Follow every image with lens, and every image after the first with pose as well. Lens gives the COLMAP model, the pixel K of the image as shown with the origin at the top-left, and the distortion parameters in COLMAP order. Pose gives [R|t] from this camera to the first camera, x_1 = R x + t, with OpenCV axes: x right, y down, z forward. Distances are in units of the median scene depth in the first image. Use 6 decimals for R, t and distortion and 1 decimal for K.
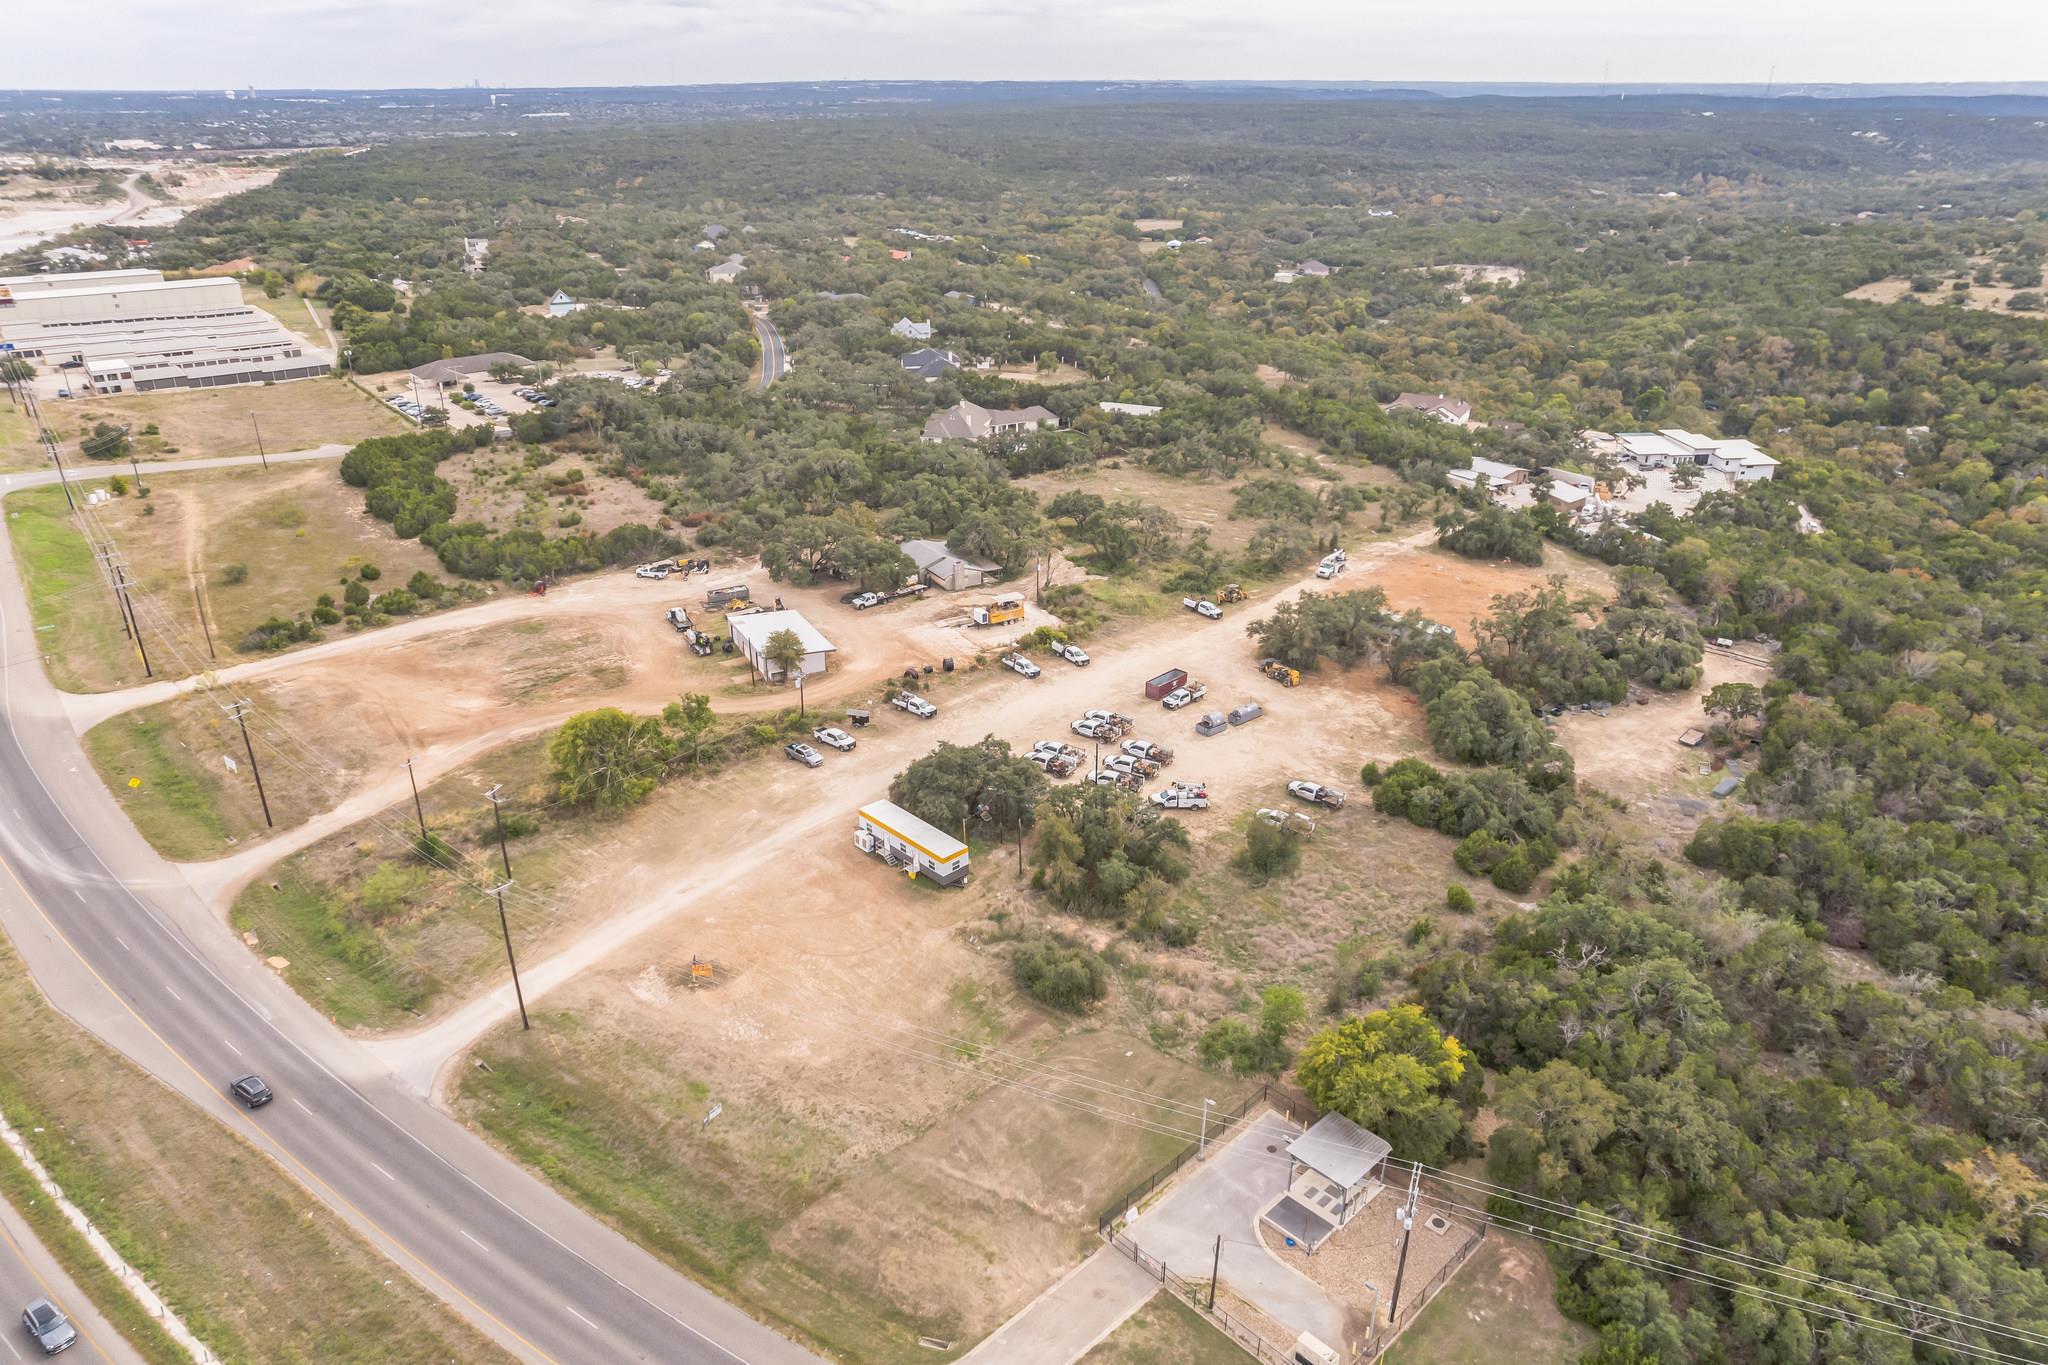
lens RADIAL K [[1355.1, 0, 1022.5], [0, 1355.1, 693.1], [0, 0, 1]] dist [-0.069371, 0.059634]
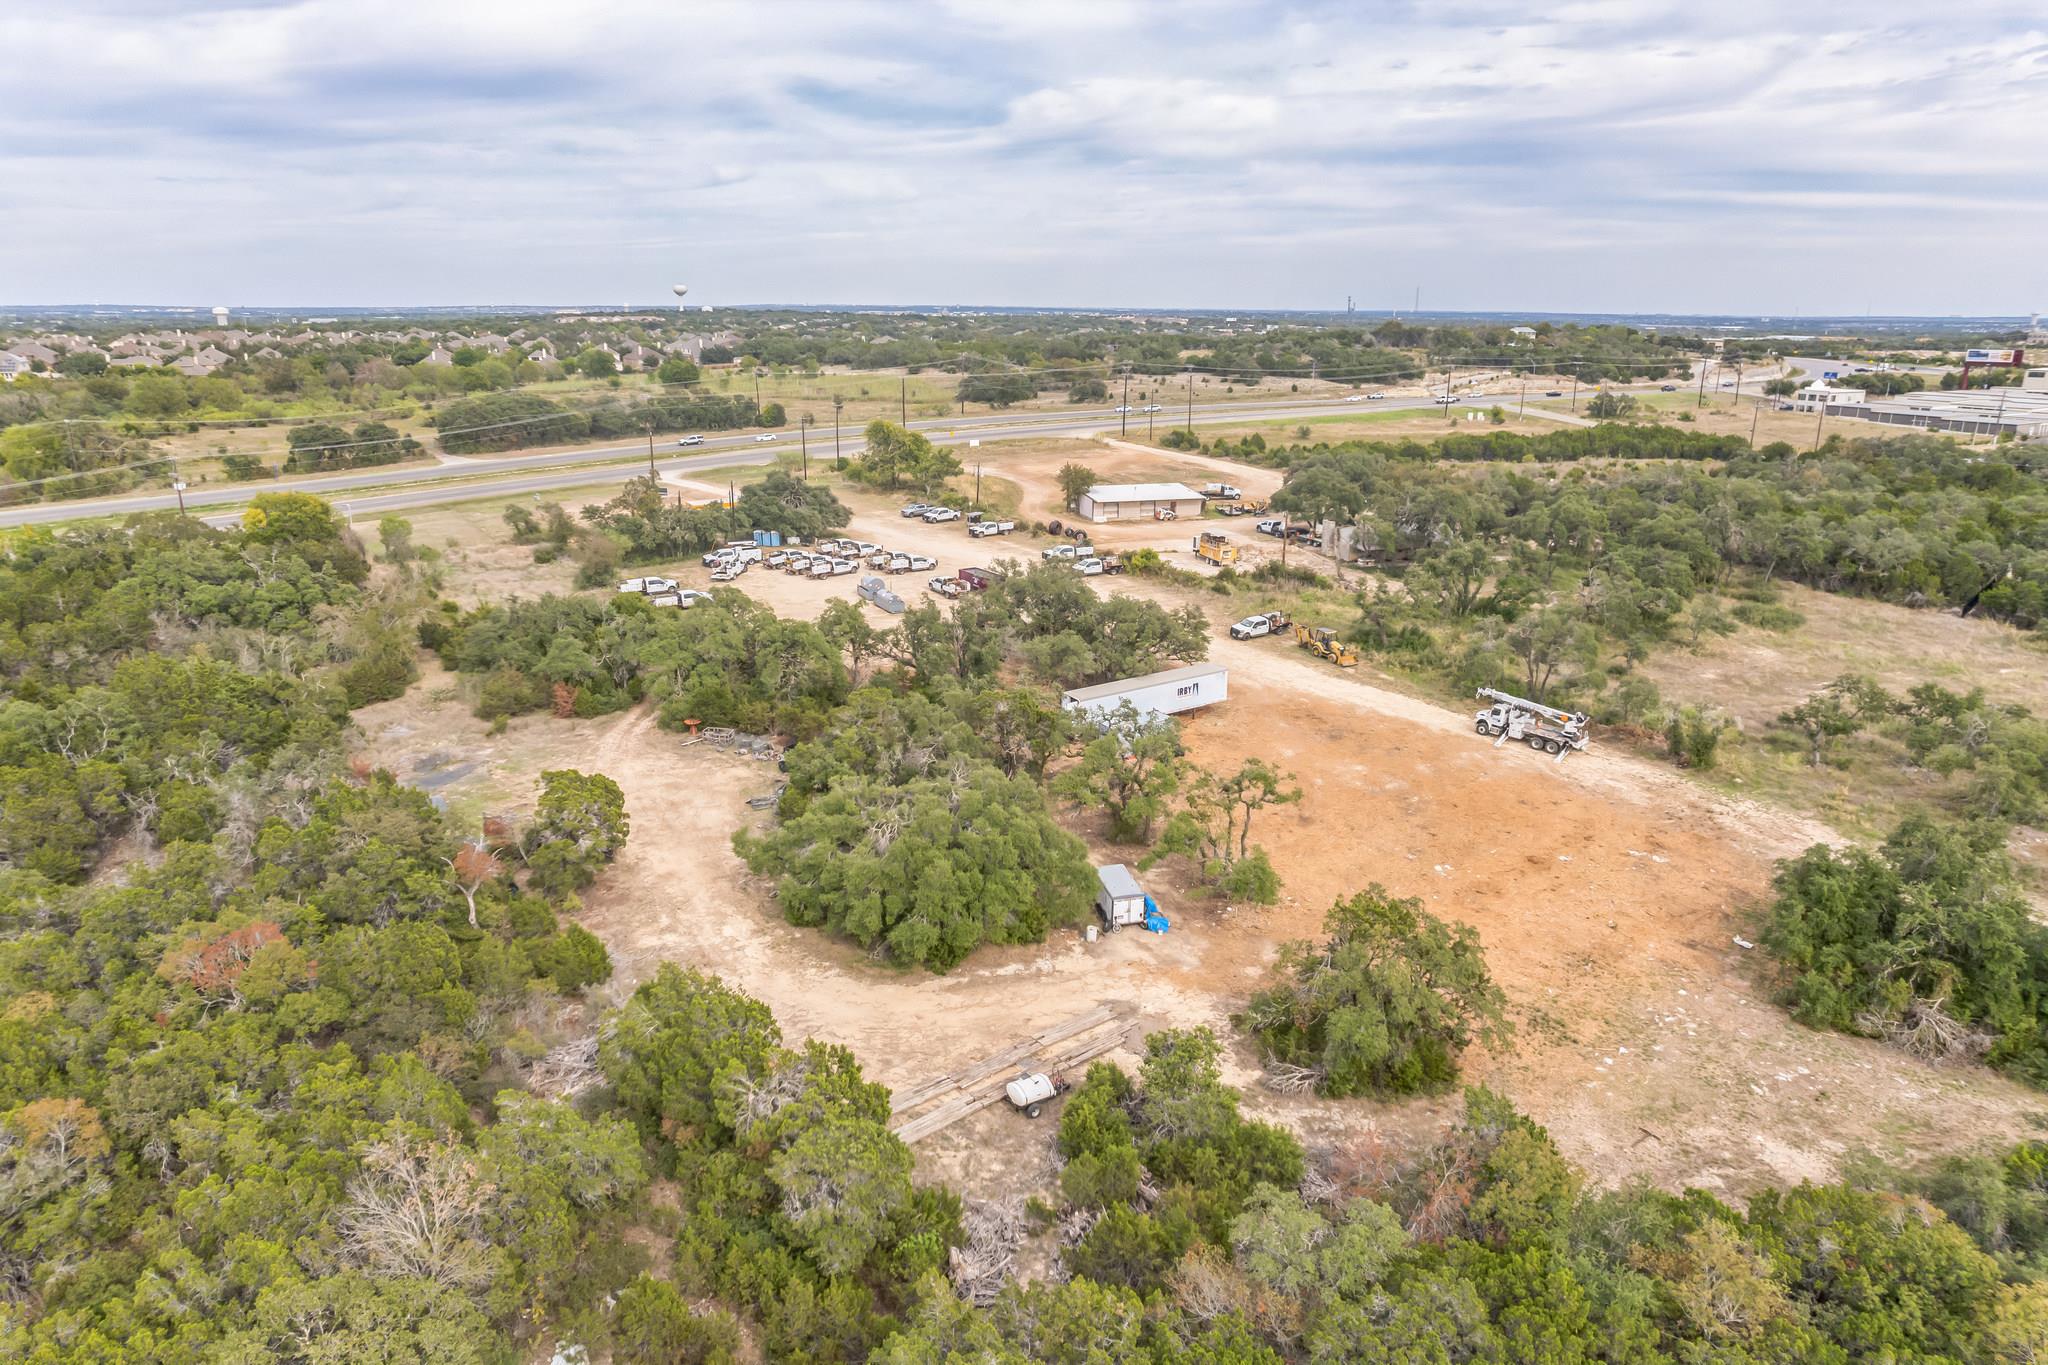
lens RADIAL K [[1295.9, 0, 1040.2], [0, 1295.9, 721.7], [0, 0, 1]] dist [-0.069769, 0.055989]
pose [[-0.201479, 0.304726, -0.930886, 0.962434], [-0.417778, 0.832856, 0.363059, -0.265531], [0.885927, 0.462053, -0.040495, 1.227127]]
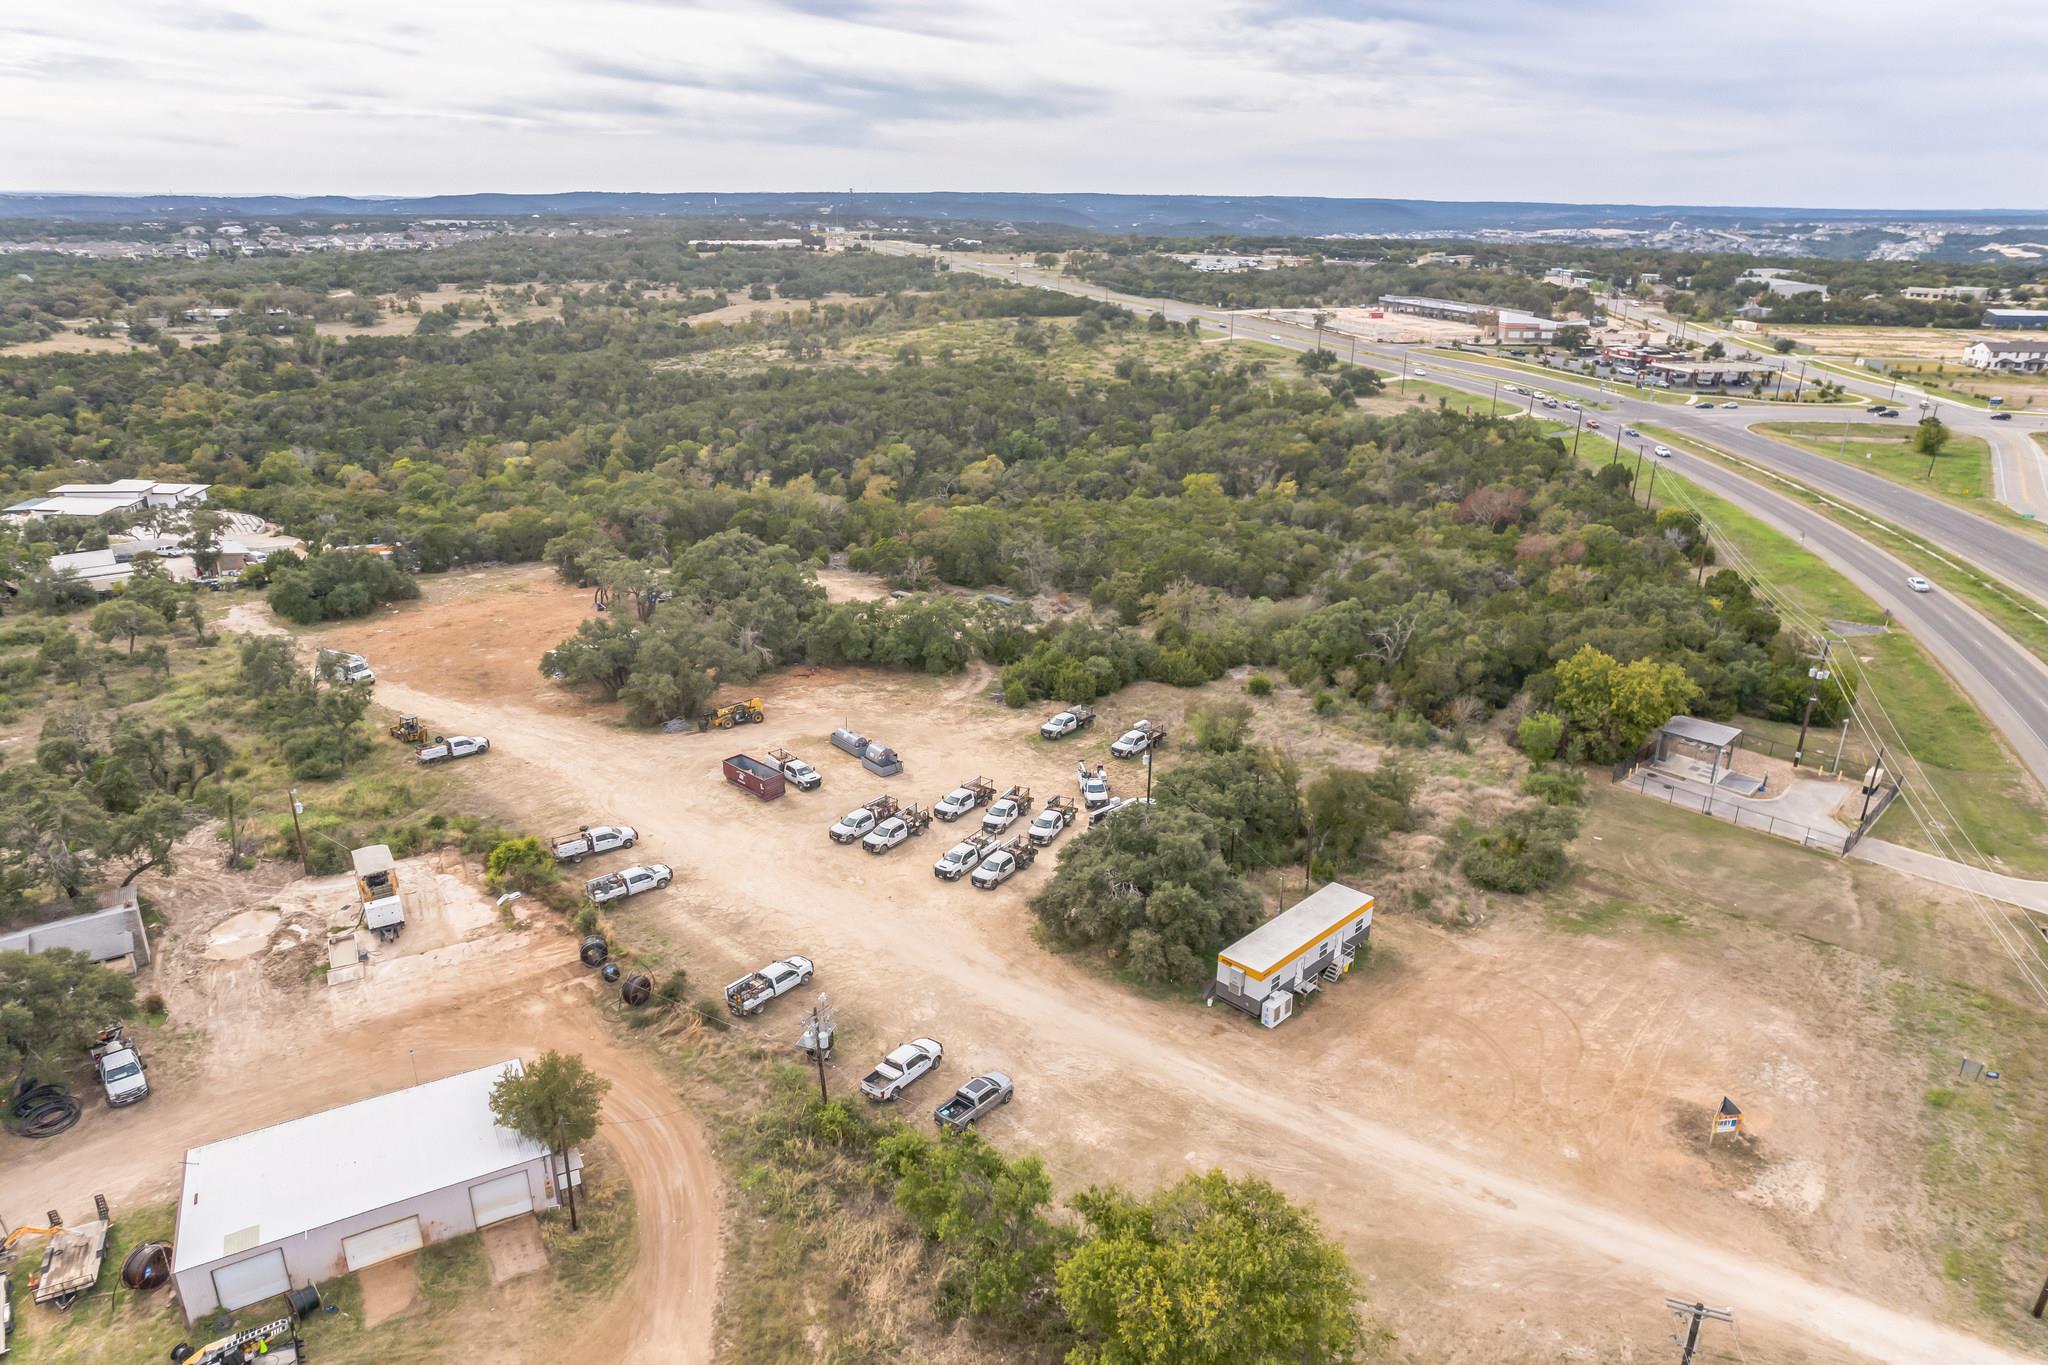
lens RADIAL K [[1309.1, 0, 1022.2], [0, 1309.1, 694.1], [0, 0, 1]] dist [-0.078189, 0.070866]
pose [[-0.020760, -0.360620, 0.932482, -0.544909], [0.410244, 0.847474, 0.336879, -0.229456], [-0.911739, 0.389539, 0.130349, 0.862378]]
